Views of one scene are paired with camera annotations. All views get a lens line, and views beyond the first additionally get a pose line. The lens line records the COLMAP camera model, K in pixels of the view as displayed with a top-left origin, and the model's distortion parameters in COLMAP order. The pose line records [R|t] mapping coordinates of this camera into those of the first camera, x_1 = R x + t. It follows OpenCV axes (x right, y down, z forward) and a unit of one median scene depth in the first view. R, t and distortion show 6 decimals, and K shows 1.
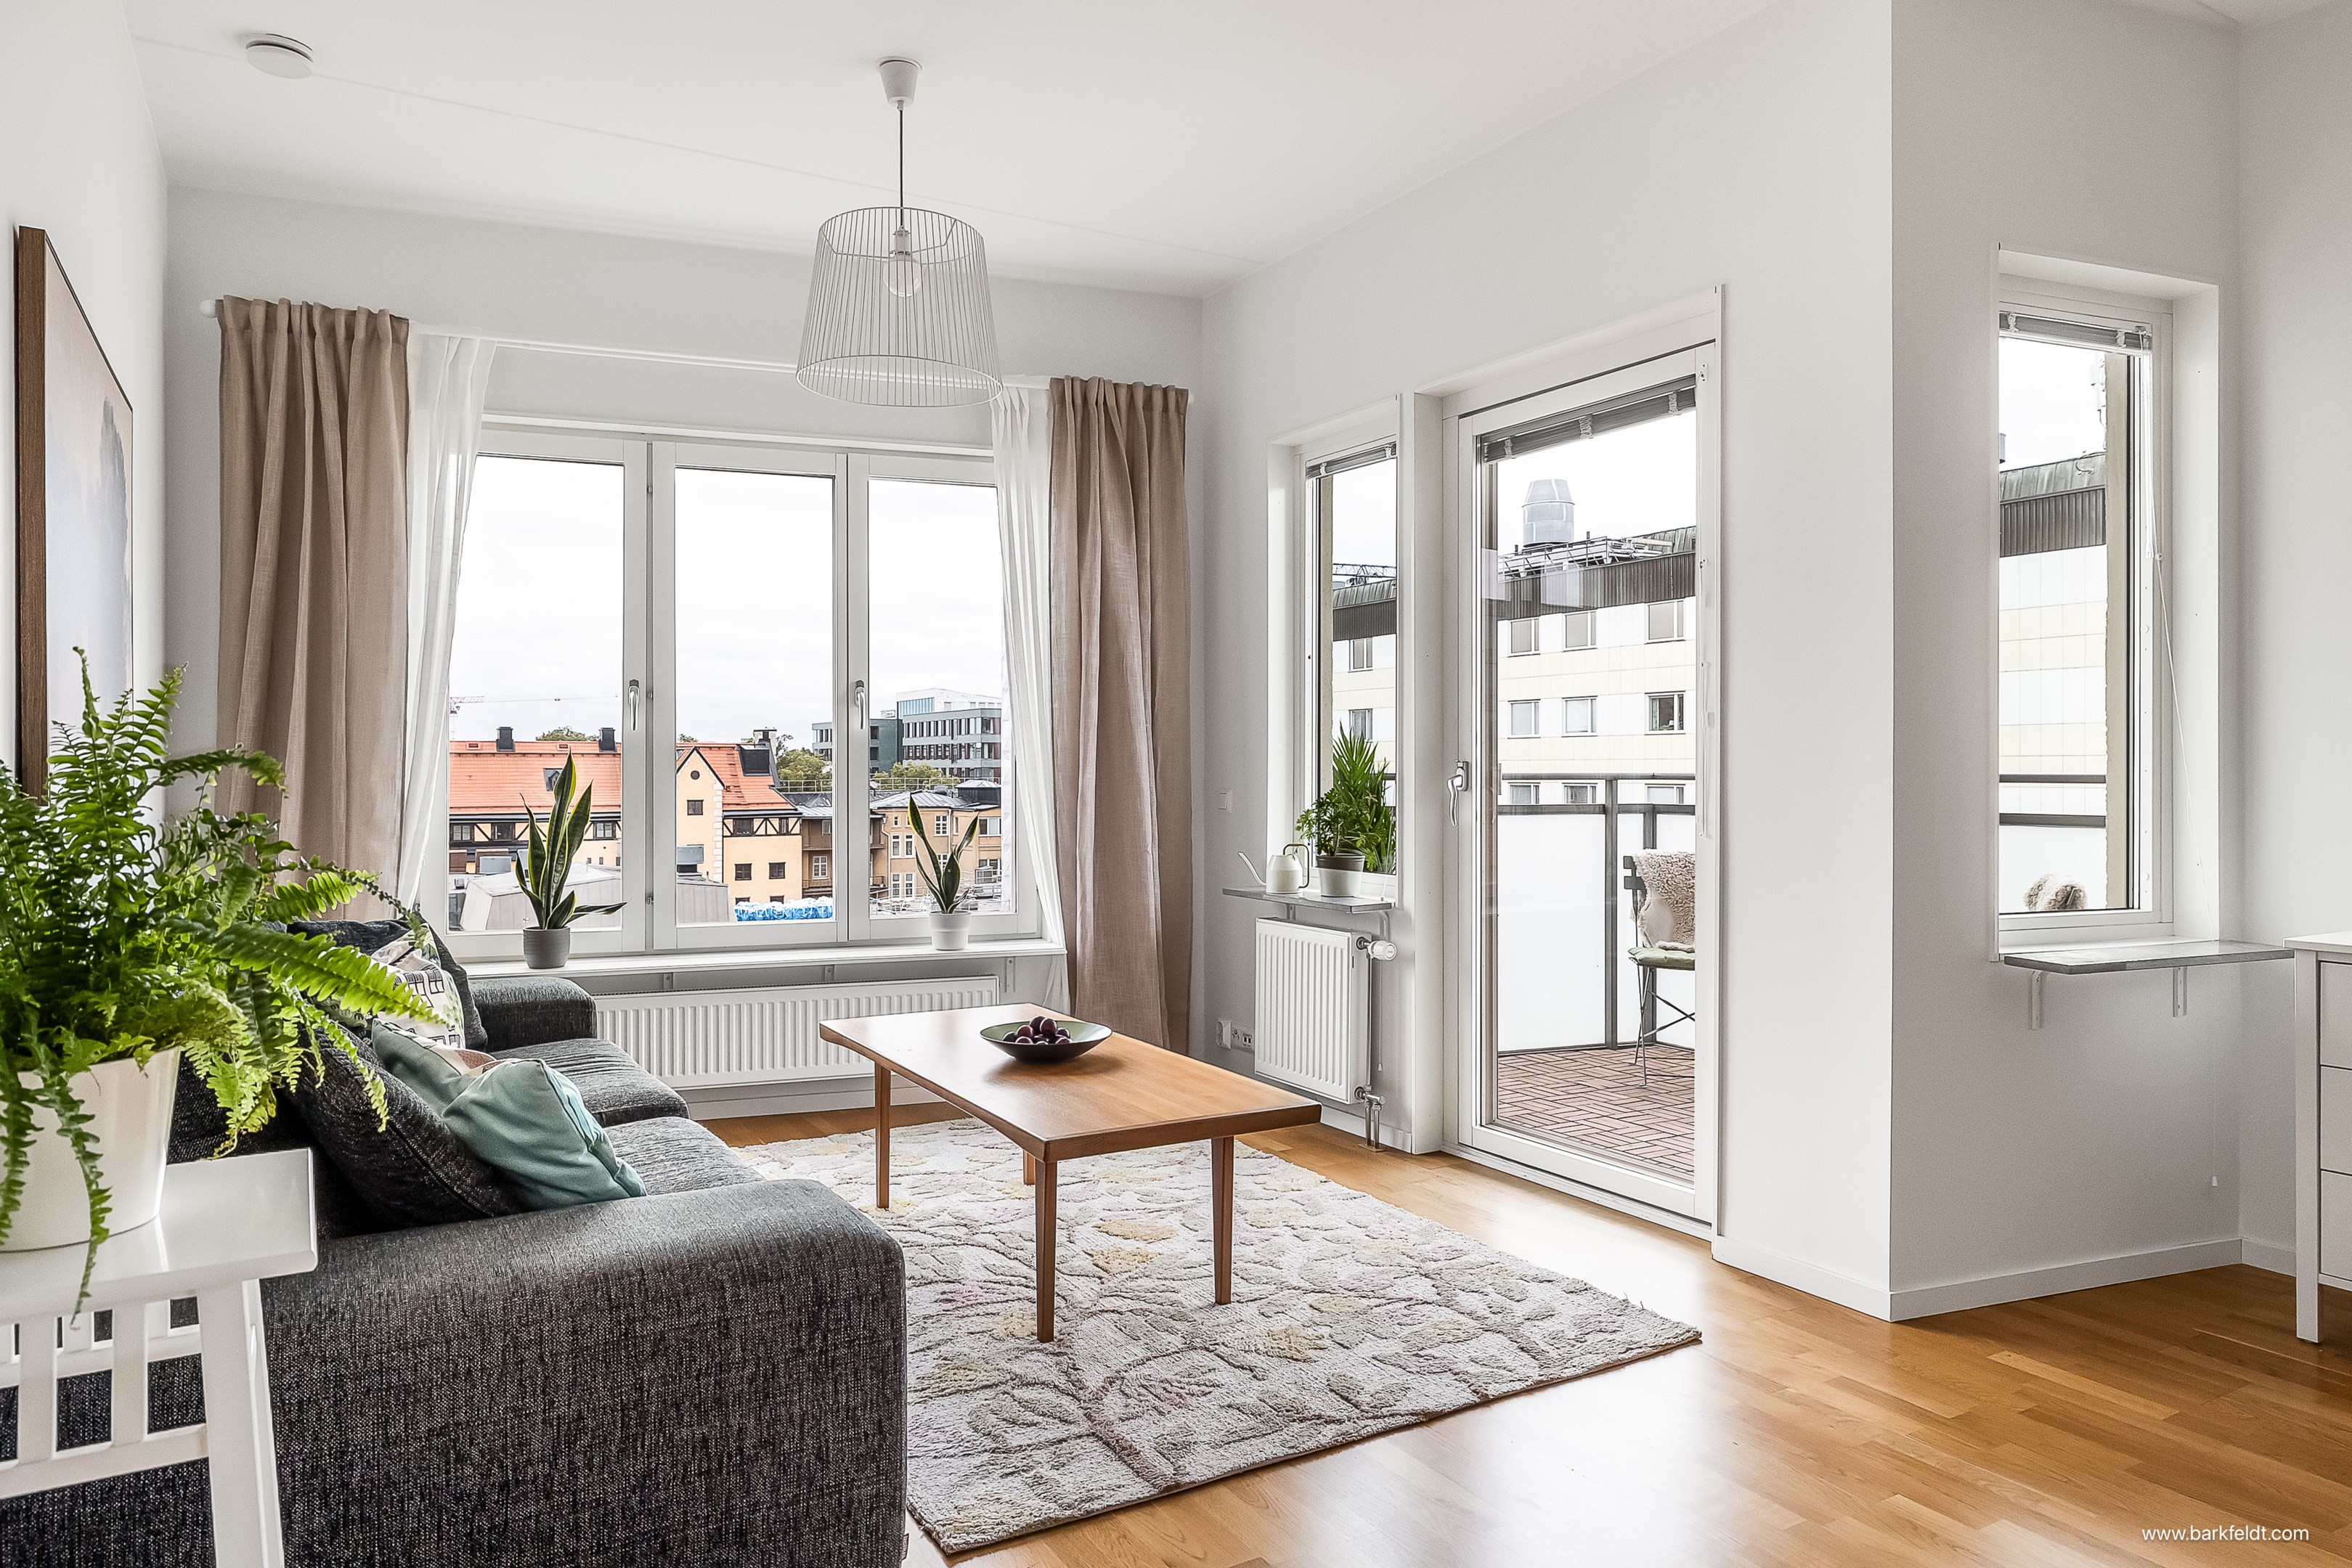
lens RADIAL K [[1461.1, 0, 1182.9], [0, 1461.1, 775.1], [0, 0, 1]] dist [-0.004897, 0.002164]
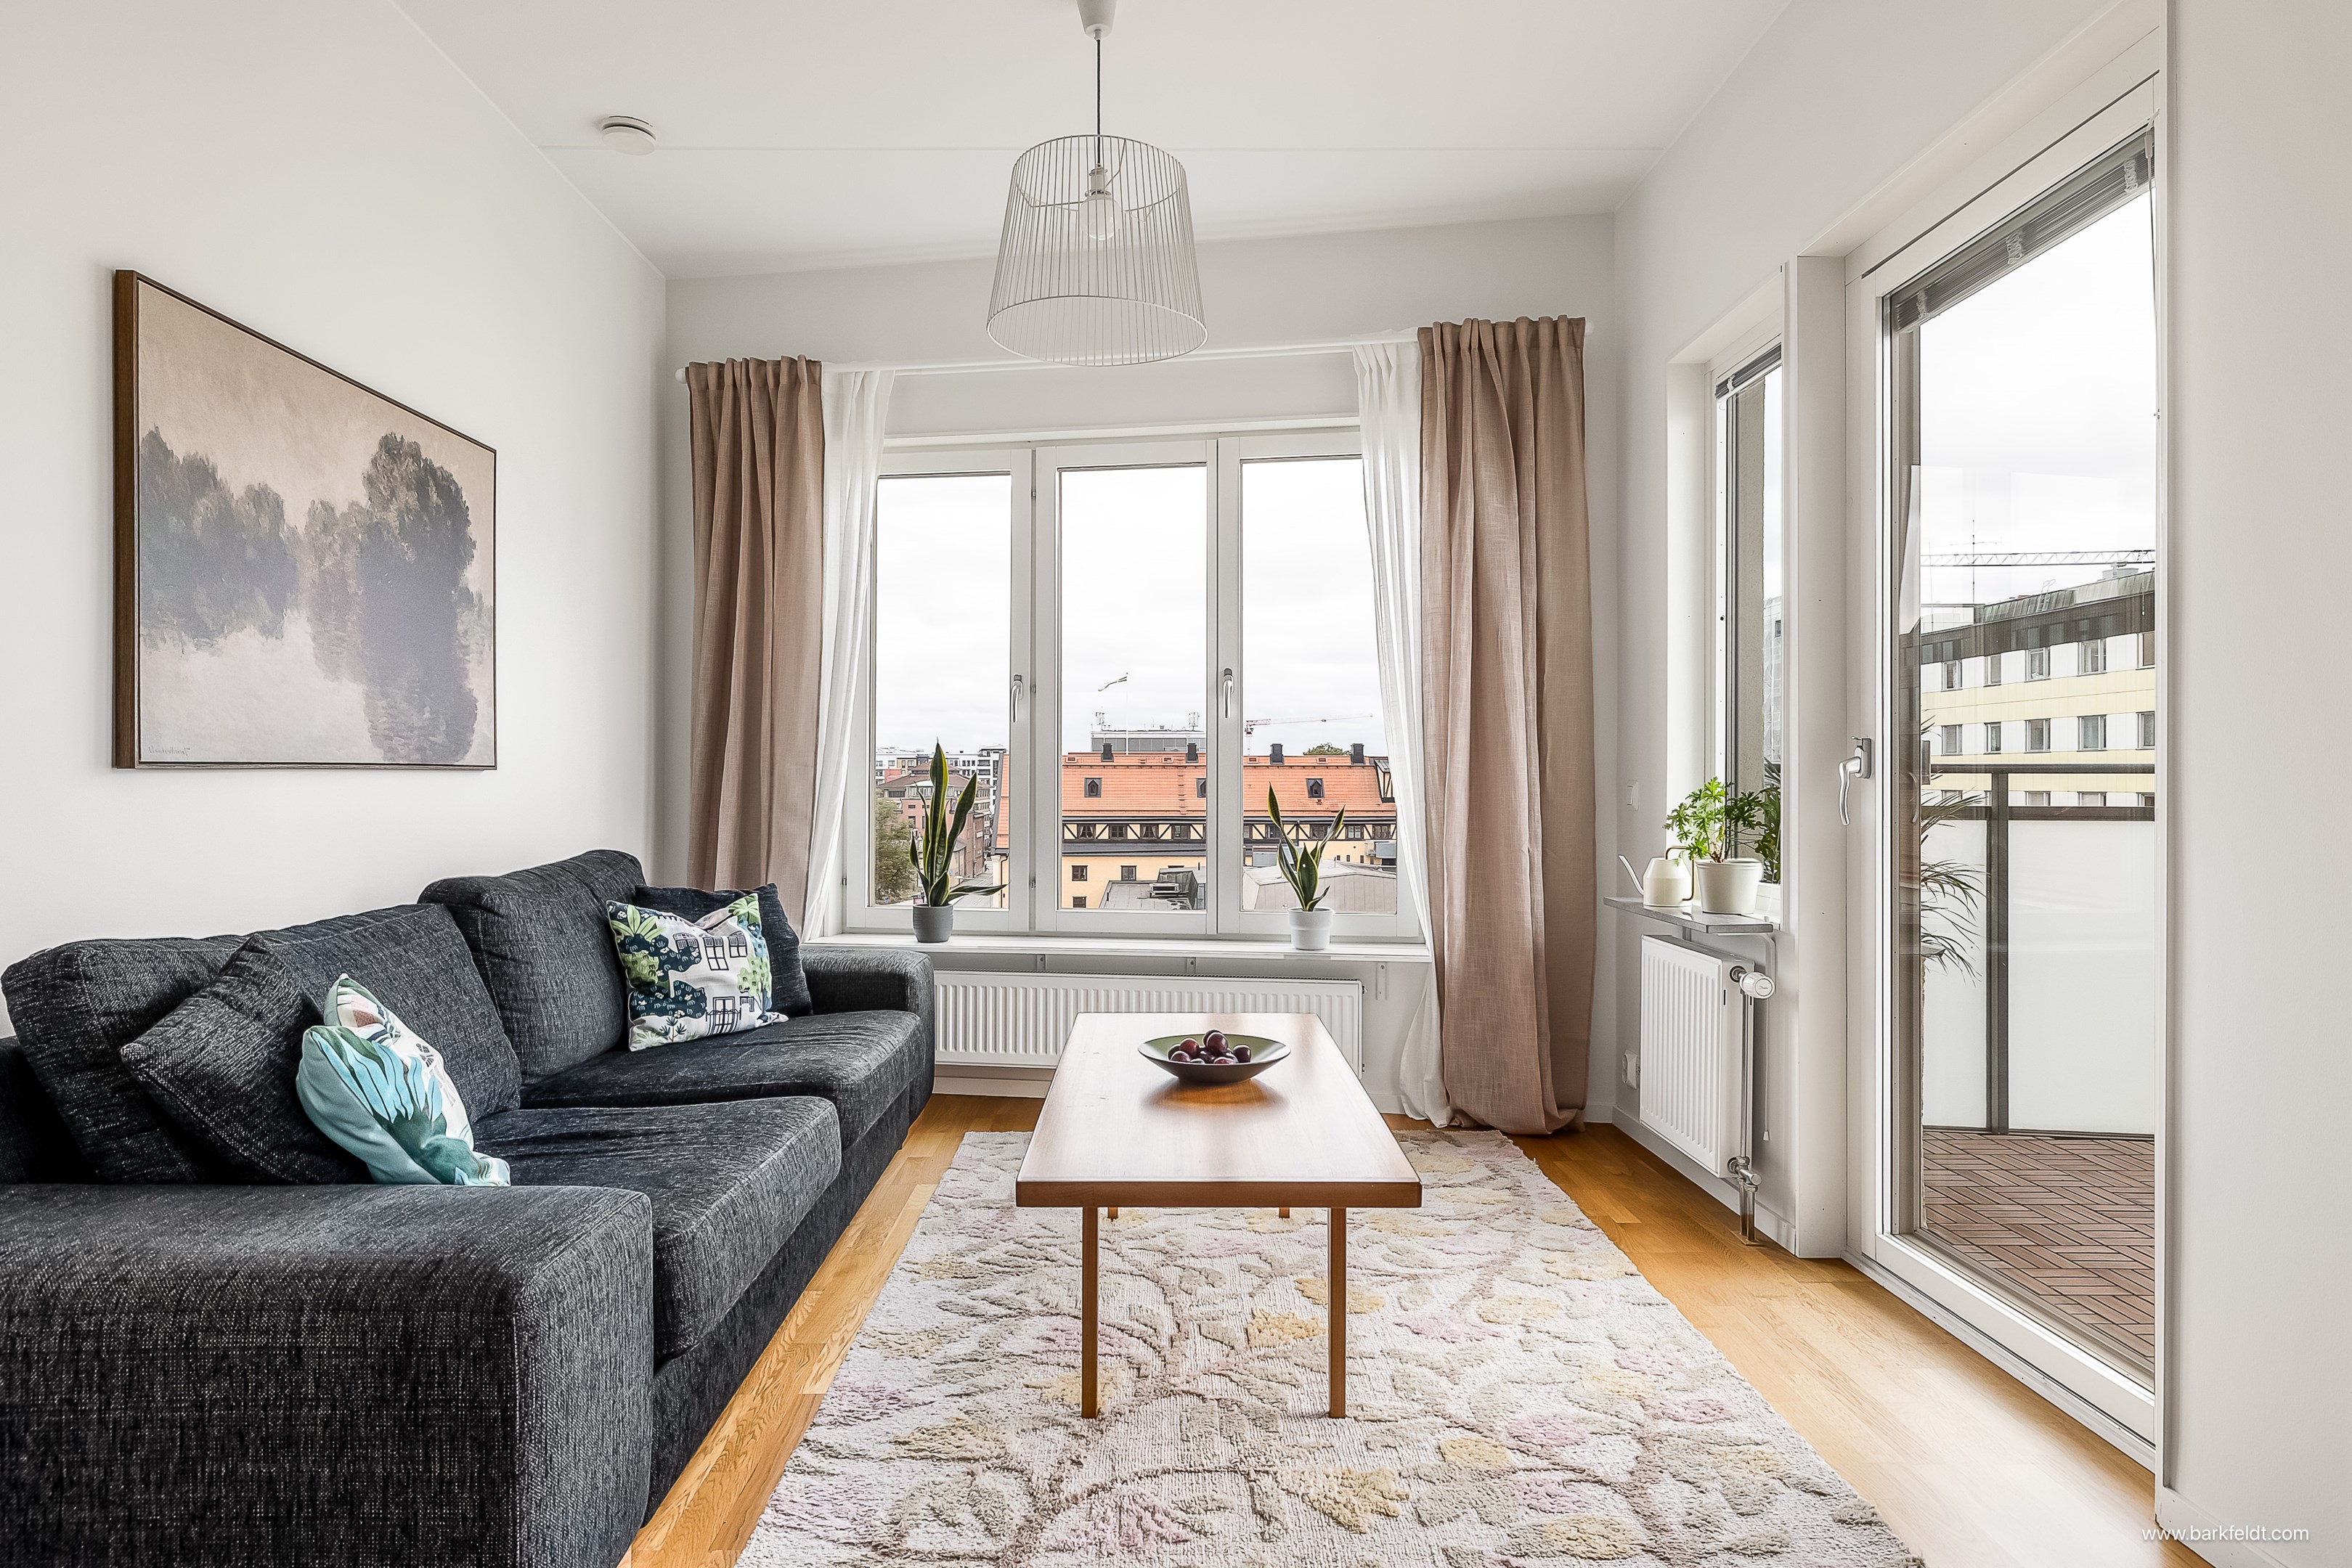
lens RADIAL K [[1342.3, 0, 1175.6], [0, 1342.3, 776.4], [0, 0, 1]] dist [0.000156, -0.001520]
pose [[0.869619, 0.000190, -0.493723, 0.217354], [-0.003545, 0.999977, -0.005860, 0.014523], [0.493710, 0.006846, 0.869599, 0.227335]]
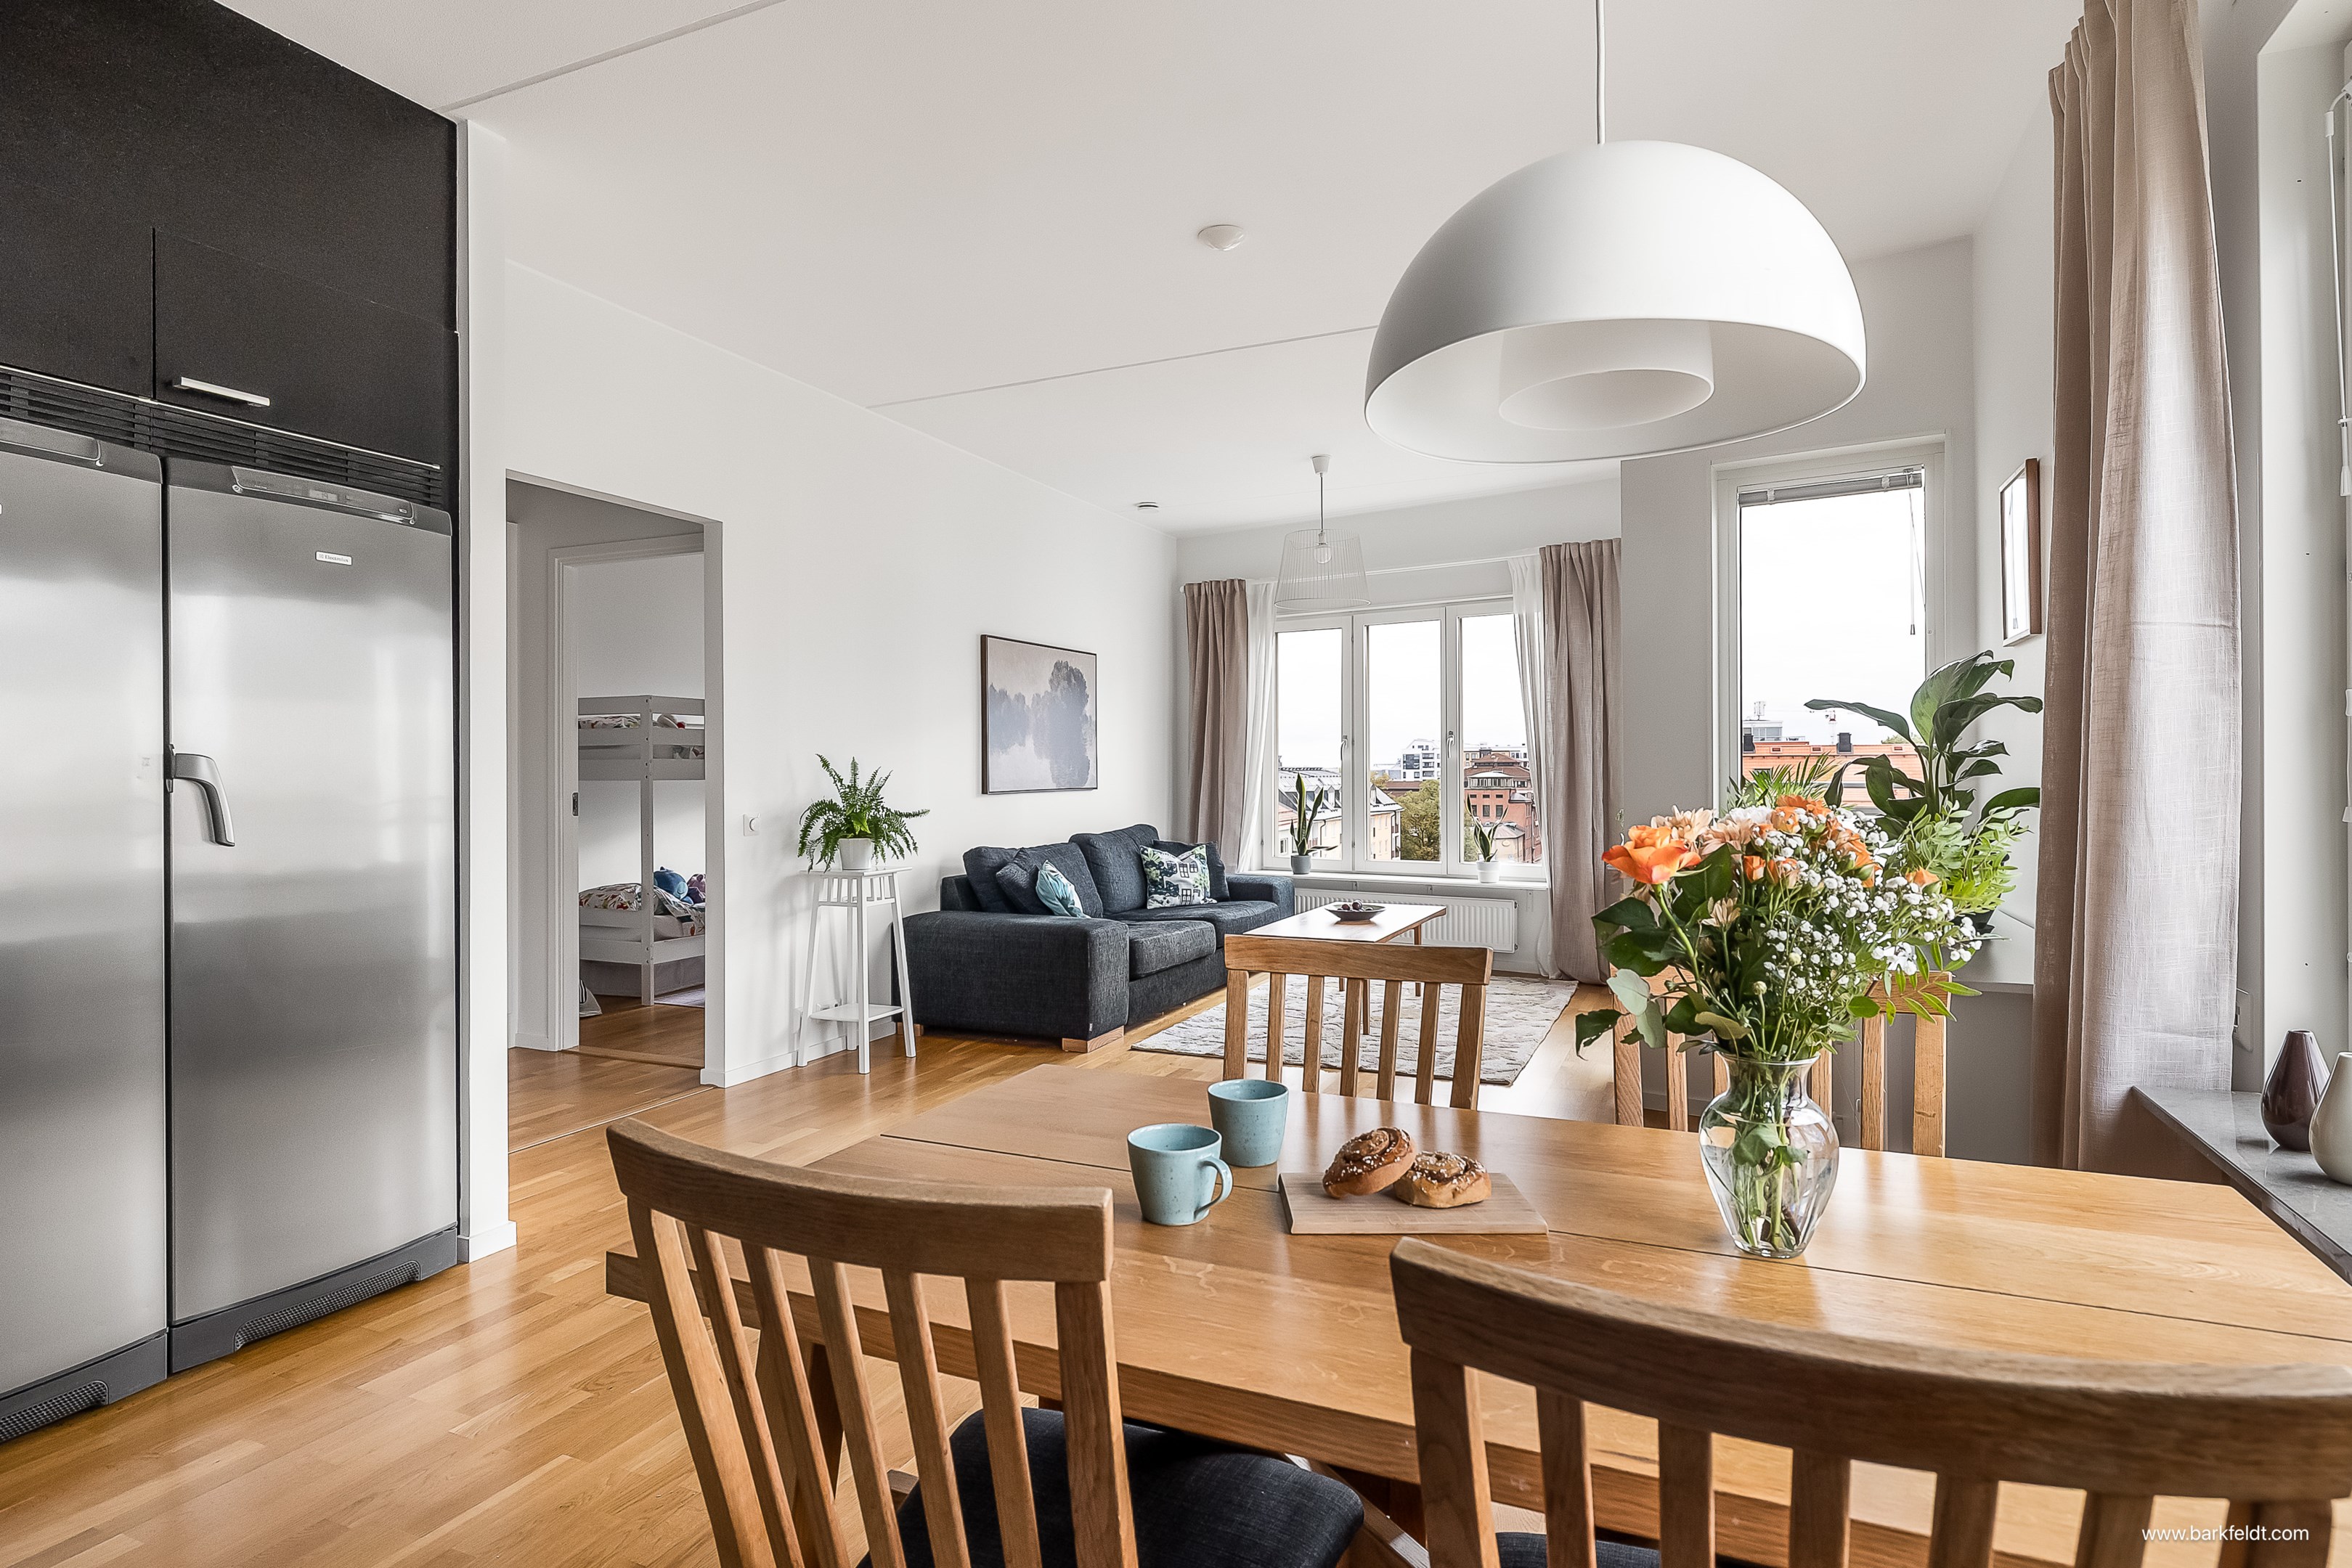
lens RADIAL K [[1245.7, 0, 1191.9], [0, 1245.7, 762.7], [0, 0, 1]] dist [-0.000689, -0.000242]
pose [[0.592347, -0.008148, -0.805641, 0.941099], [0.001121, 0.999956, -0.009290, -0.012932], [0.805682, 0.004600, 0.592331, -0.196357]]
